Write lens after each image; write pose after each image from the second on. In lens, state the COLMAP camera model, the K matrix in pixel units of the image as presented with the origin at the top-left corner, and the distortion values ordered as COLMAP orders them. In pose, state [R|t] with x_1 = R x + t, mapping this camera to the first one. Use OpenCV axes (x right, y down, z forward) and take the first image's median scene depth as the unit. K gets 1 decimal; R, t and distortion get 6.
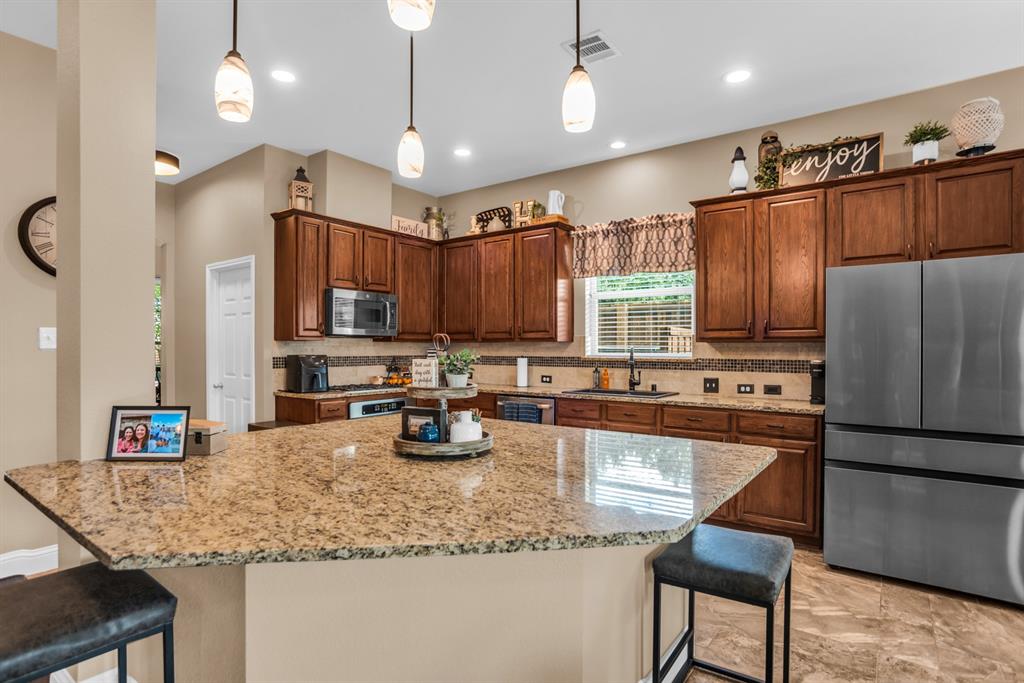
lens RADIAL K [[530.6, 0, 510.4], [0, 530.6, 351.1], [0, 0, 1]] dist [-0.027024, 0.001255]
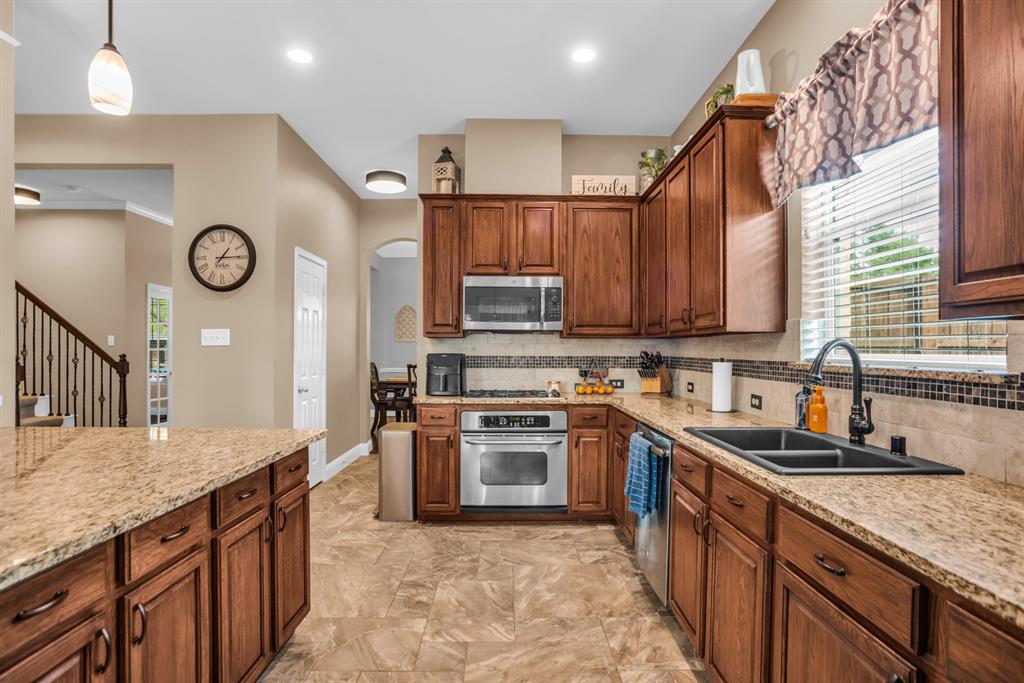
lens RADIAL K [[530.6, 0, 510.4], [0, 530.6, 351.1], [0, 0, 1]] dist [-0.027024, 0.001255]
pose [[0.600763, 0.002943, -0.799422, 0.372741], [-0.006850, 0.999975, -0.001466, 0.003536], [0.799398, 0.006357, 0.600769, 0.503204]]
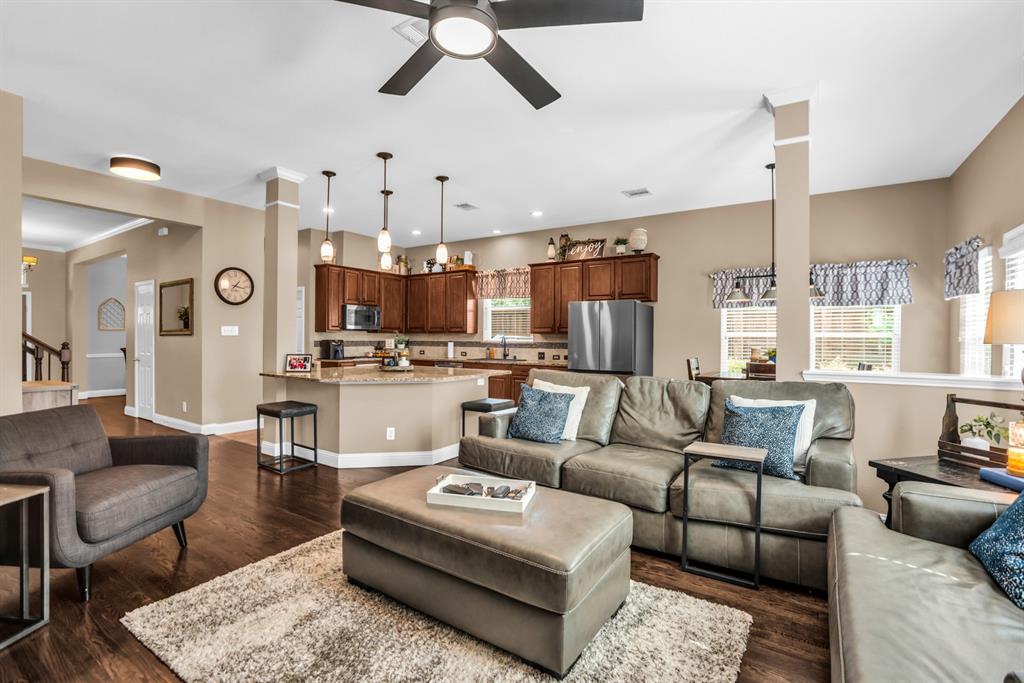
lens RADIAL K [[464.8, 0, 512.0], [0, 464.8, 341.5], [0, 0, 1]] dist [-0.034515, 0.000212]
pose [[0.997938, 0.003340, 0.064094, 0.139395], [-0.003394, 0.999994, 0.000735, 0.009494], [-0.064092, -0.000951, 0.997944, -0.643037]]
